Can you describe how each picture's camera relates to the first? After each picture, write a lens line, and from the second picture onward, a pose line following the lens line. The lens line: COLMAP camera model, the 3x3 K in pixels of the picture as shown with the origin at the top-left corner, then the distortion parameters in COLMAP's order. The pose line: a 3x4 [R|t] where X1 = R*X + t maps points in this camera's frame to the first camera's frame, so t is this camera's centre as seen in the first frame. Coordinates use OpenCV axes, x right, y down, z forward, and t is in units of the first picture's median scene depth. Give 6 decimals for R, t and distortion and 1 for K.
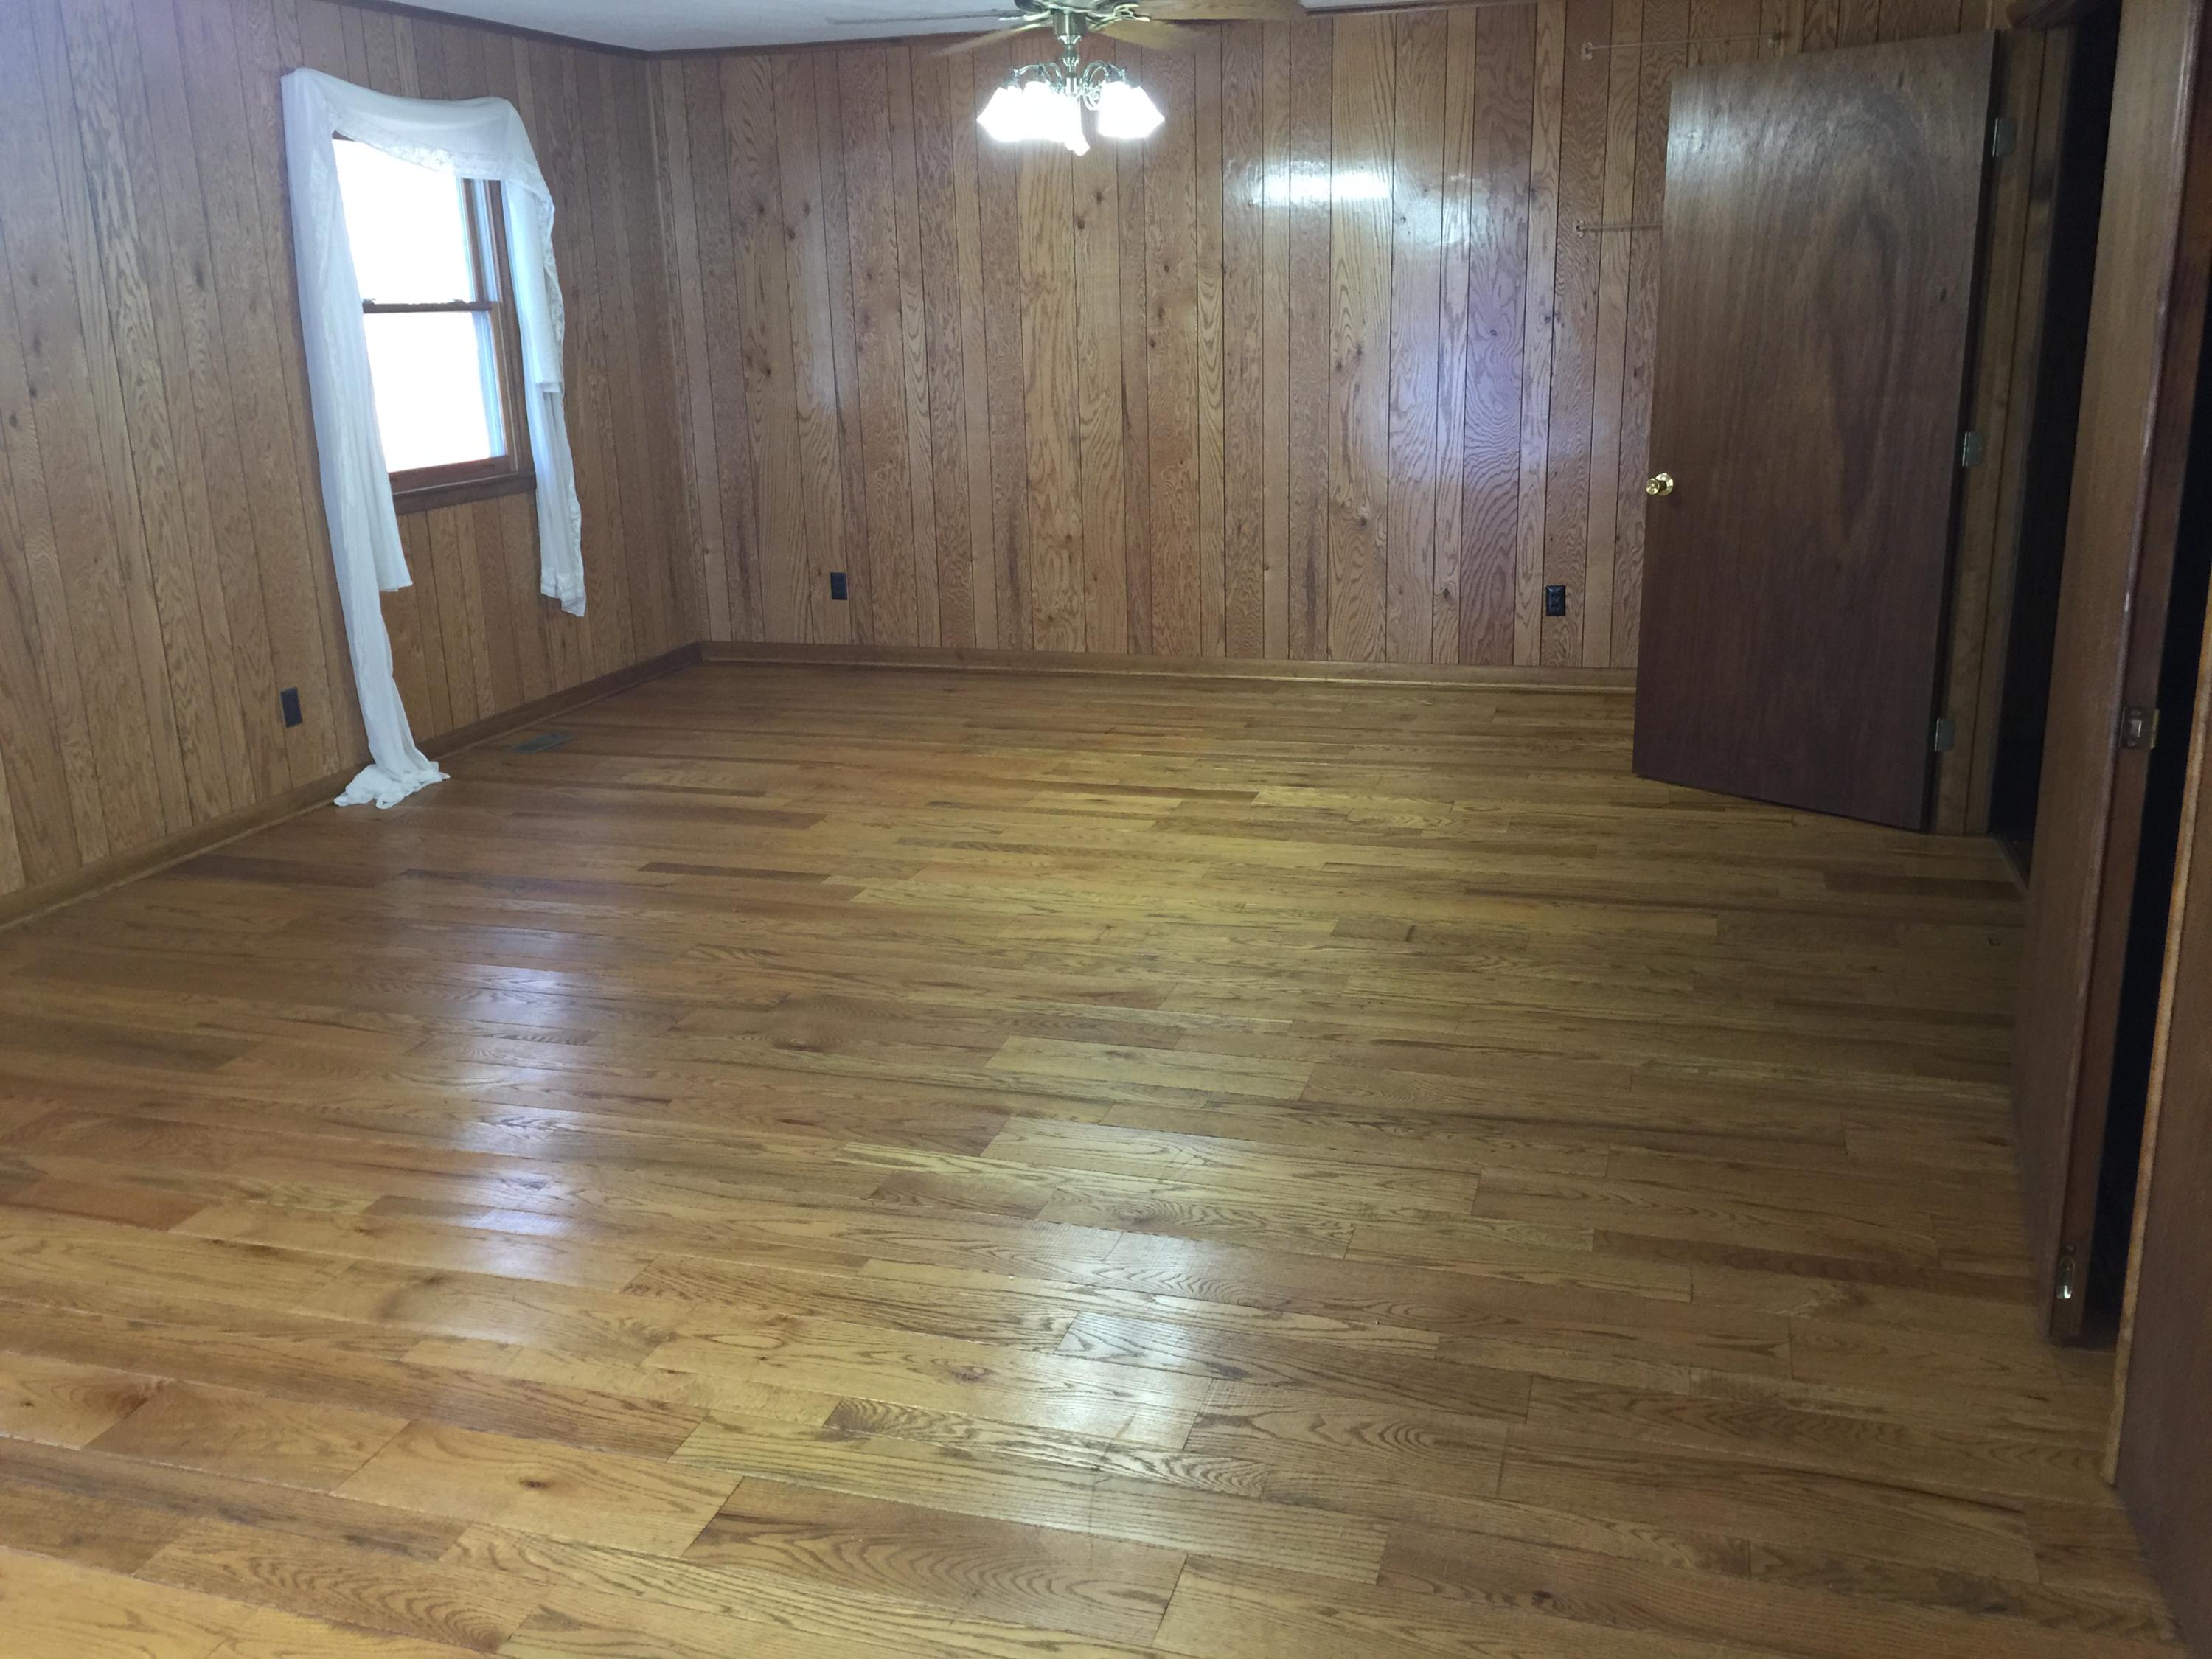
lens RADIAL K [[1883.2, 0, 1106.0], [0, 1883.2, 829.5], [0, 0, 1]] dist [0.073366, -0.093528]
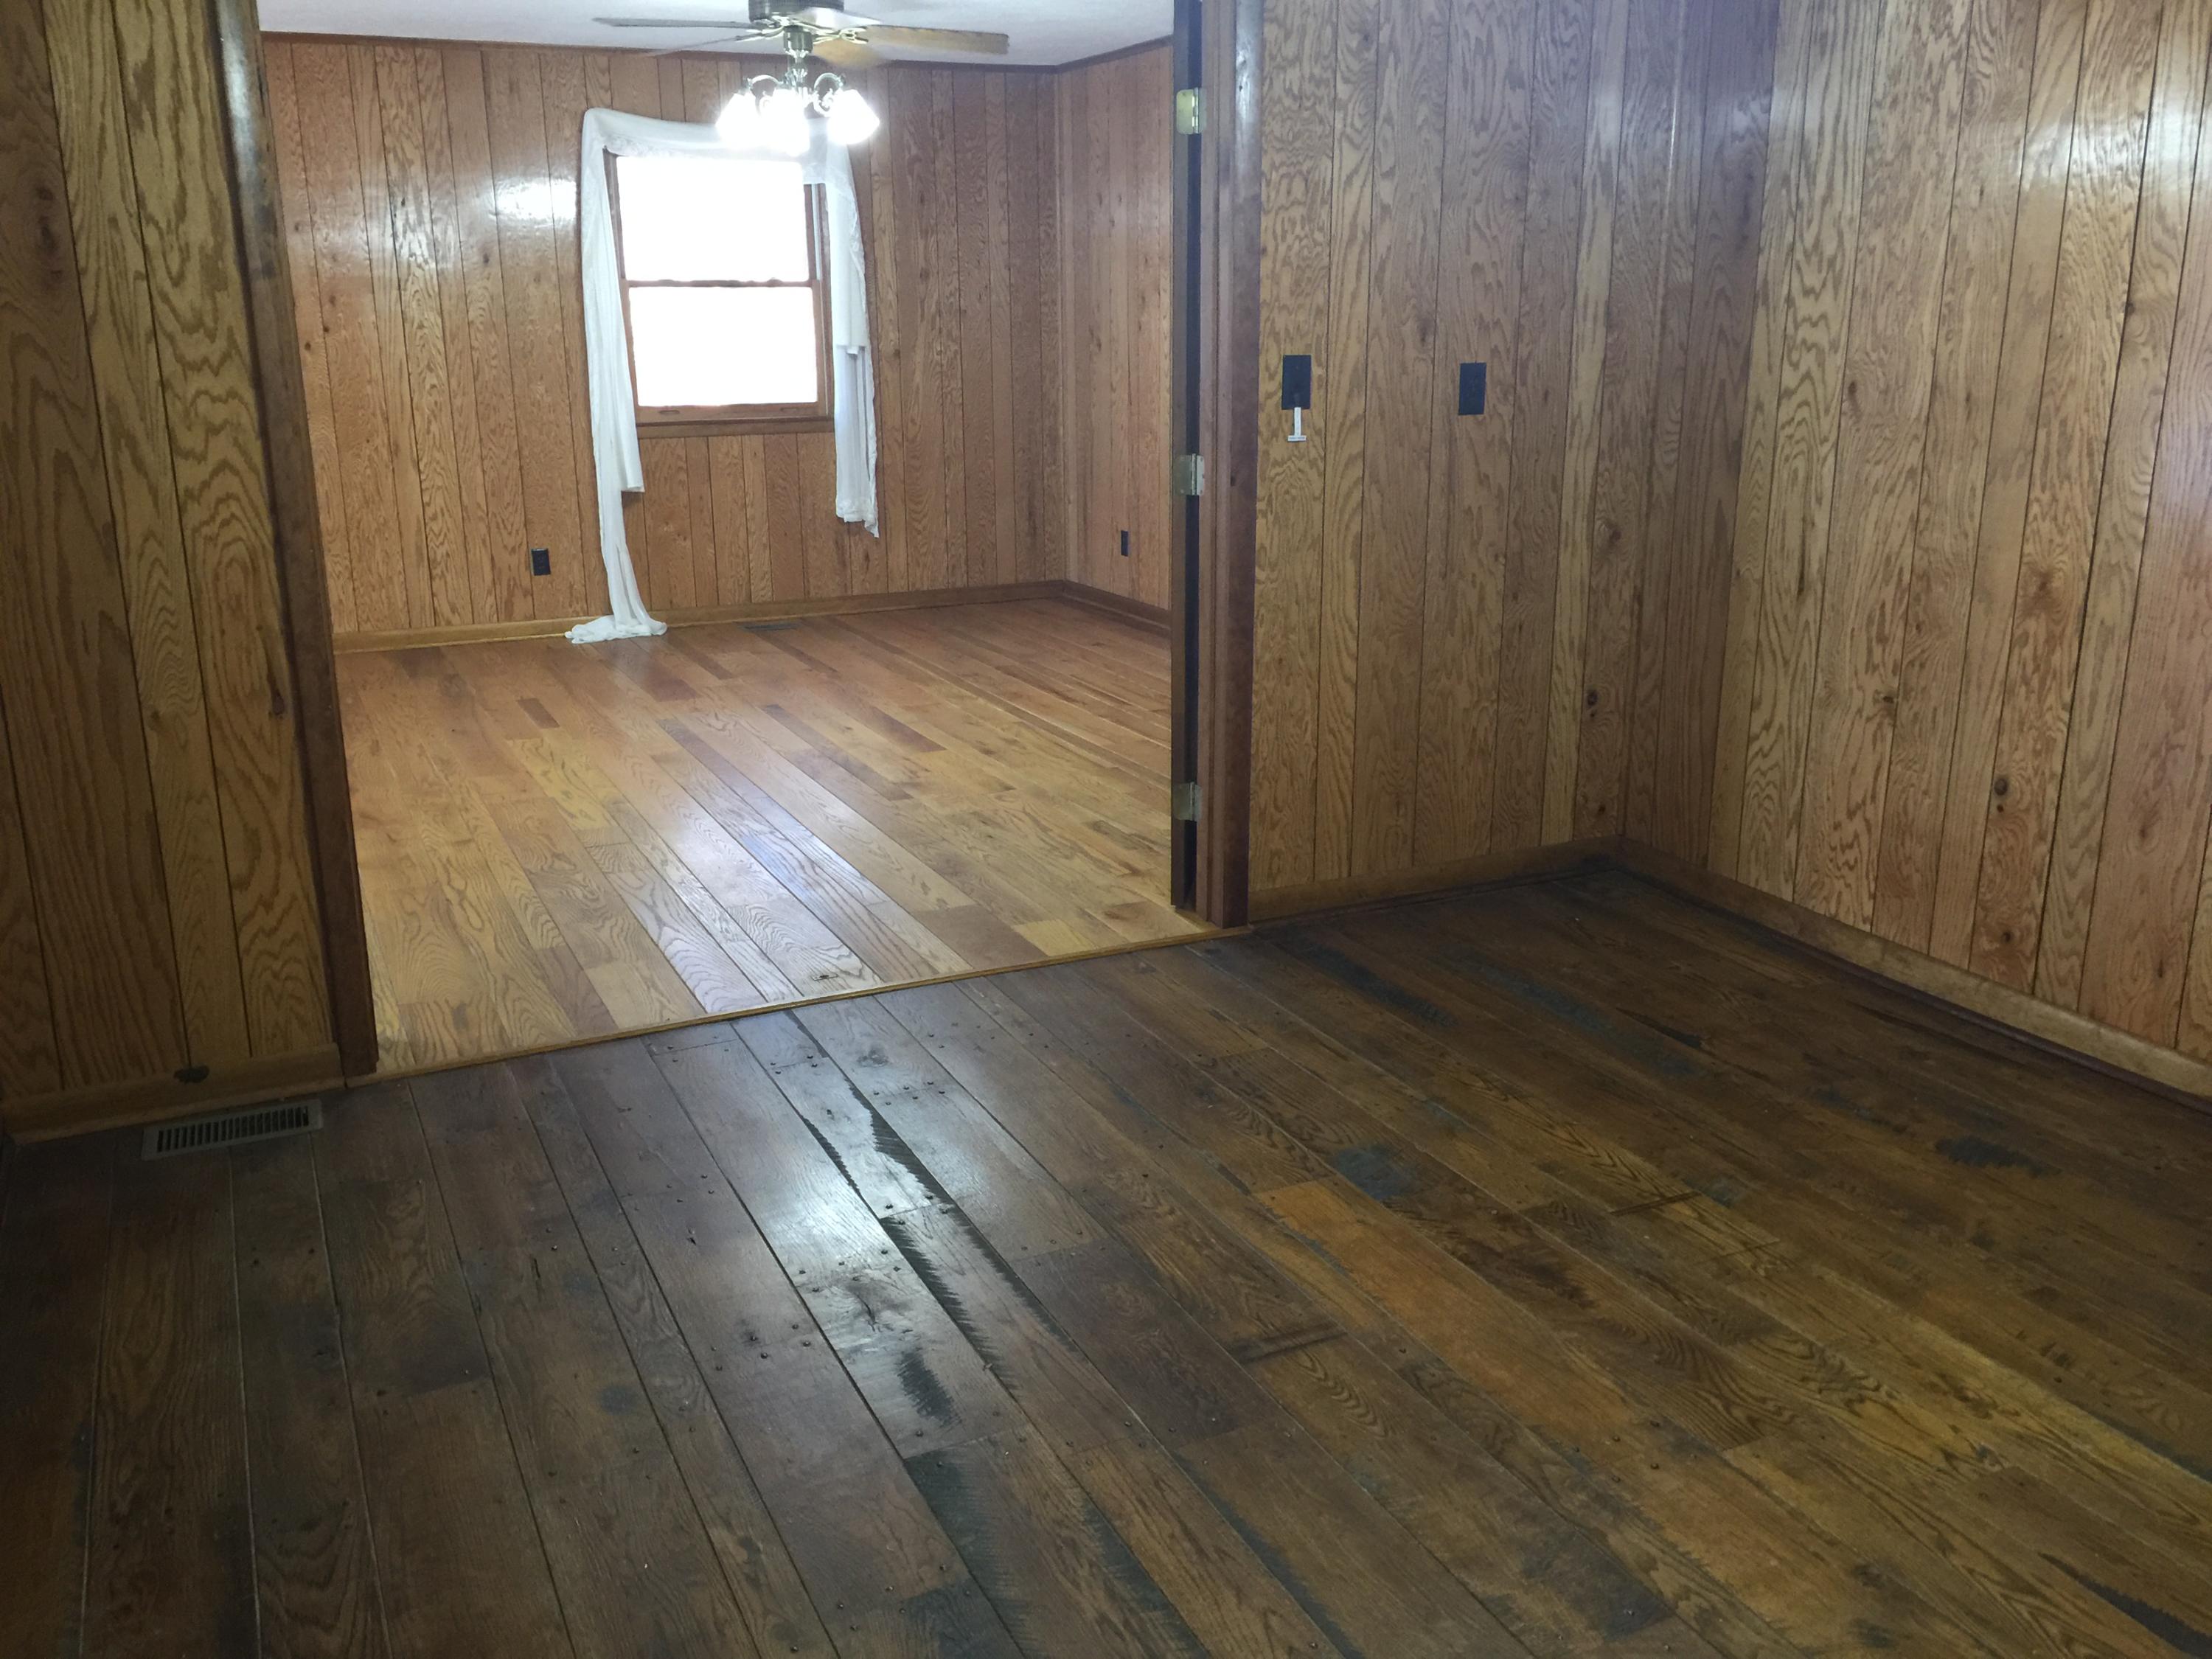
lens RADIAL K [[1883.2, 0, 1106.0], [0, 1883.2, 829.5], [0, 0, 1]] dist [0.073366, -0.093528]
pose [[0.674635, 0.218149, -0.705180, 0.939279], [-0.212017, 0.972344, 0.097962, -0.102225], [0.707048, 0.083421, 0.702228, 0.332191]]
